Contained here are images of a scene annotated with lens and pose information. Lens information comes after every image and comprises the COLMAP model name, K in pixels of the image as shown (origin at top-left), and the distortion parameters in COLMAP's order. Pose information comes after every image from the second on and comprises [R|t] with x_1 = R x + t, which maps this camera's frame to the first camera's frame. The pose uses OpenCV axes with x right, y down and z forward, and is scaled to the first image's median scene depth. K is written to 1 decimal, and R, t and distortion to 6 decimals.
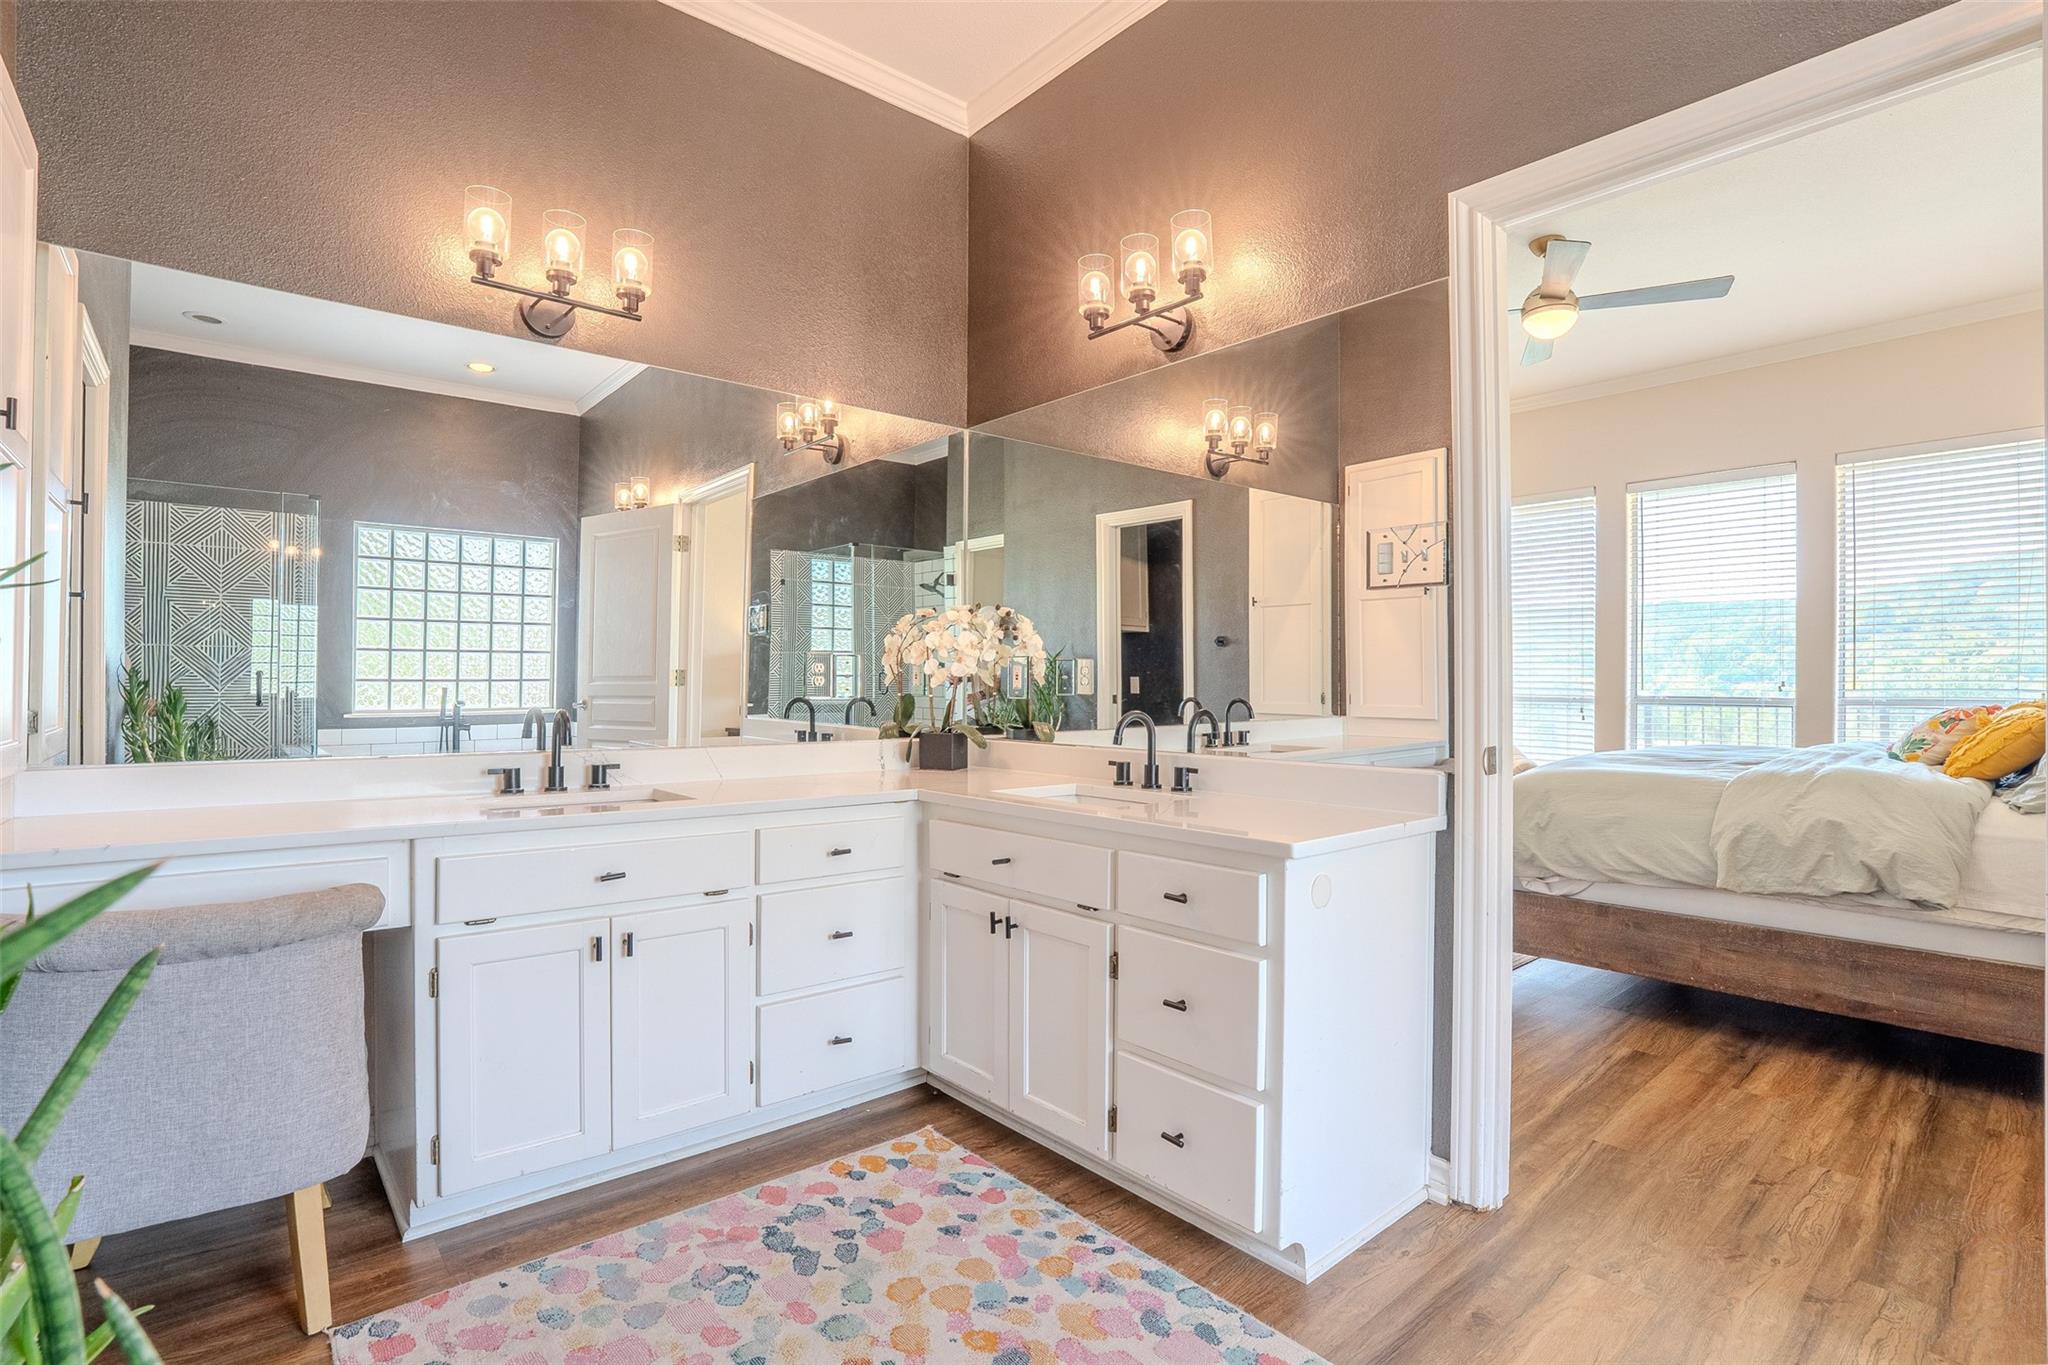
lens RADIAL K [[977.5, 0, 1024.0], [0, 977.5, 682.5], [0, 0, 1]] dist [-0.018894, 0.000544]
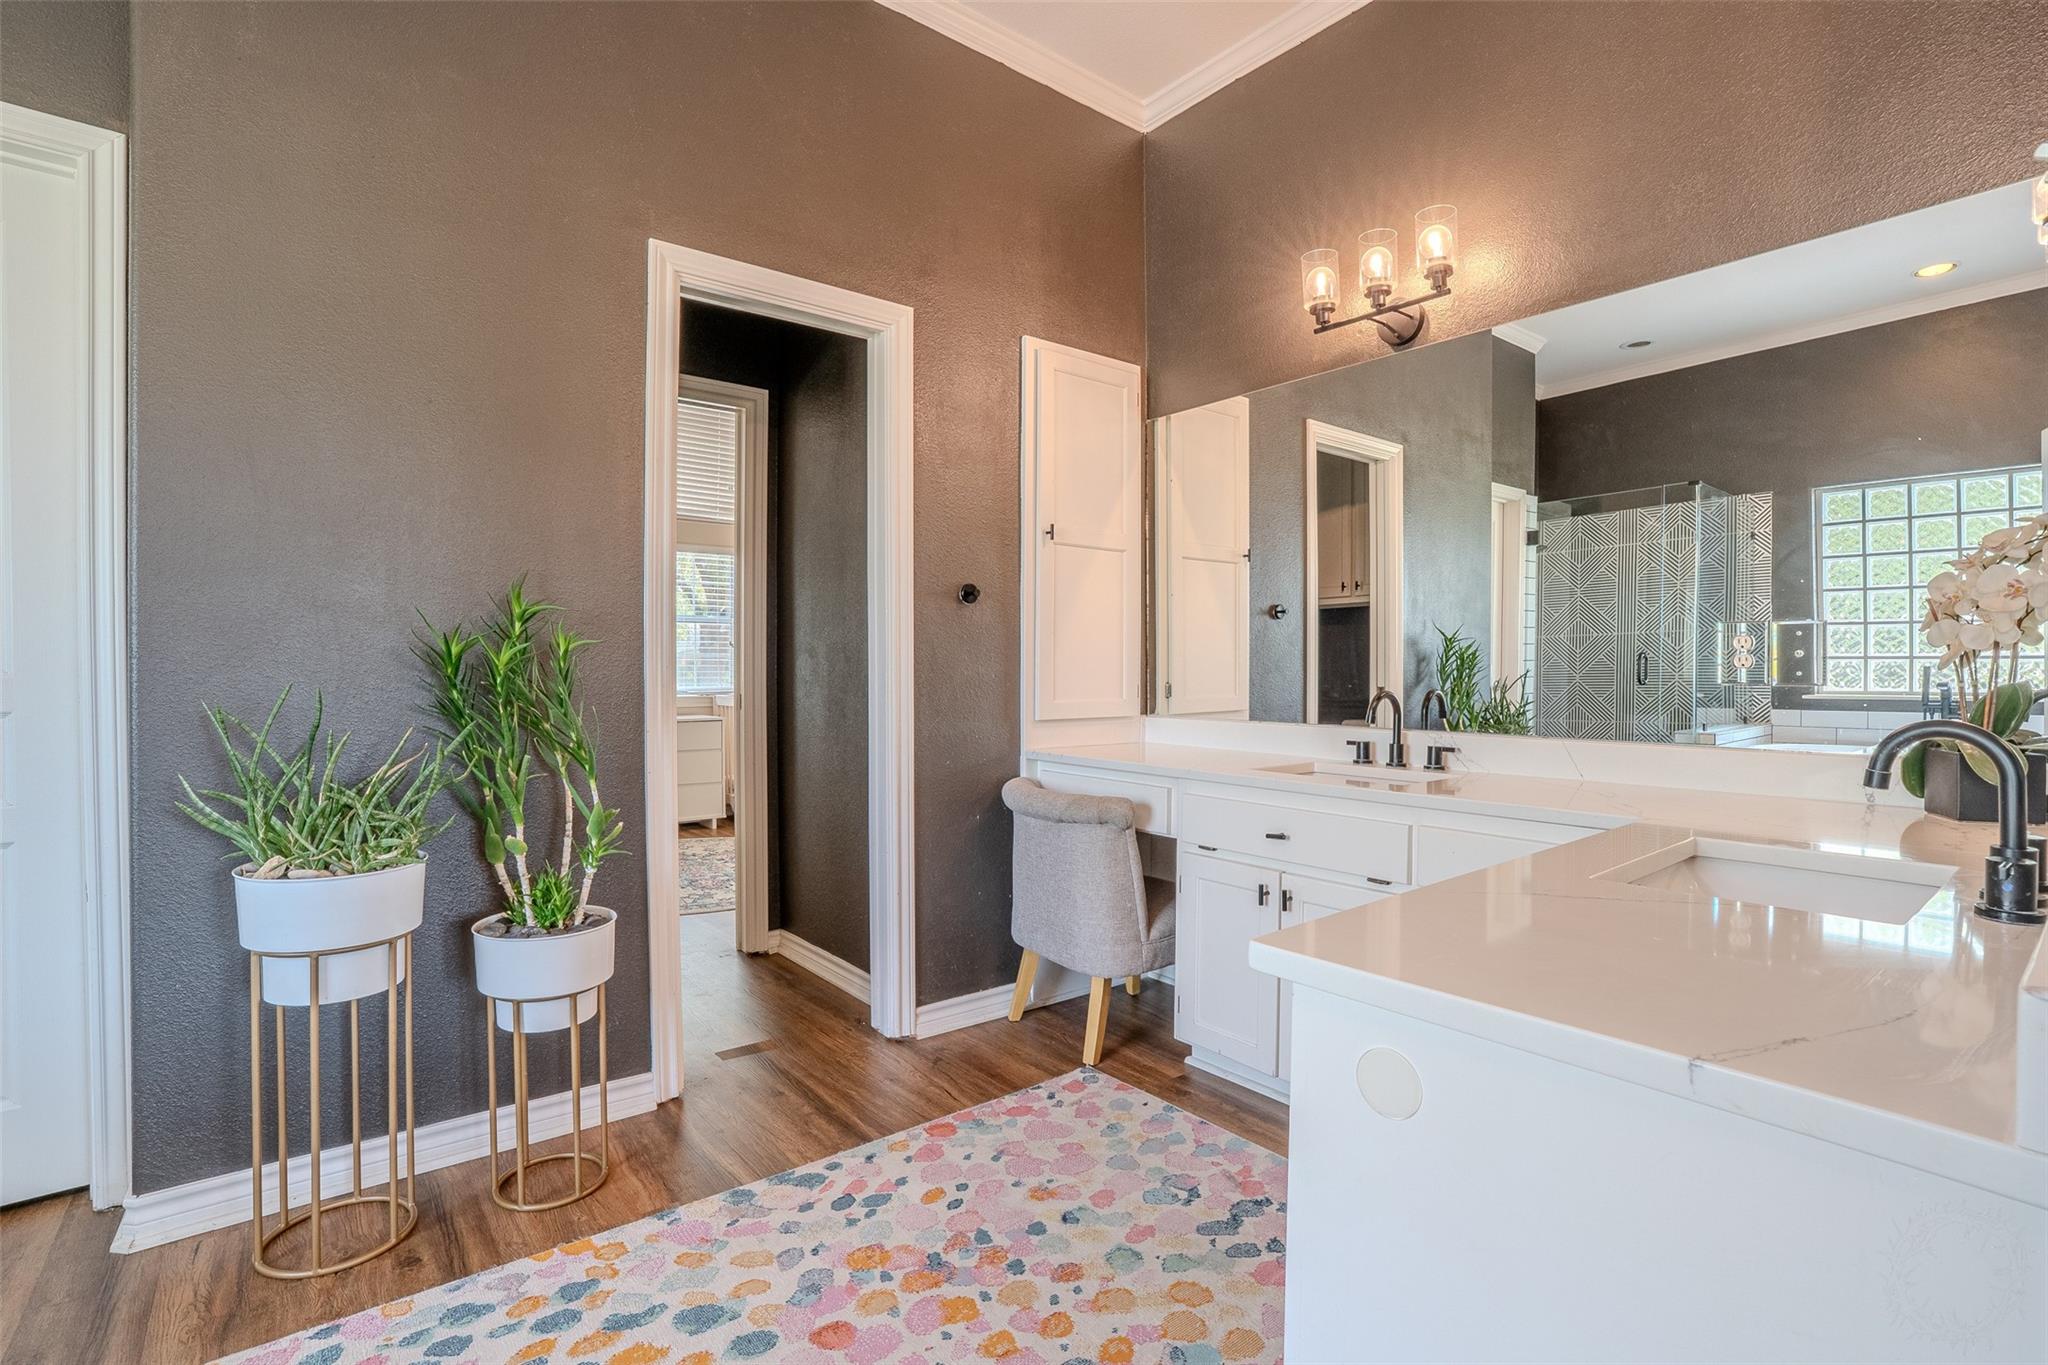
lens RADIAL K [[979.2, 0, 1039.3], [0, 979.2, 648.4], [0, 0, 1]] dist [-0.002115, 0.000140]
pose [[-0.030590, -0.024507, -0.999232, 0.821527], [0.014414, 0.999585, -0.024956, 0.000775], [0.999428, -0.015167, -0.030224, 0.828990]]
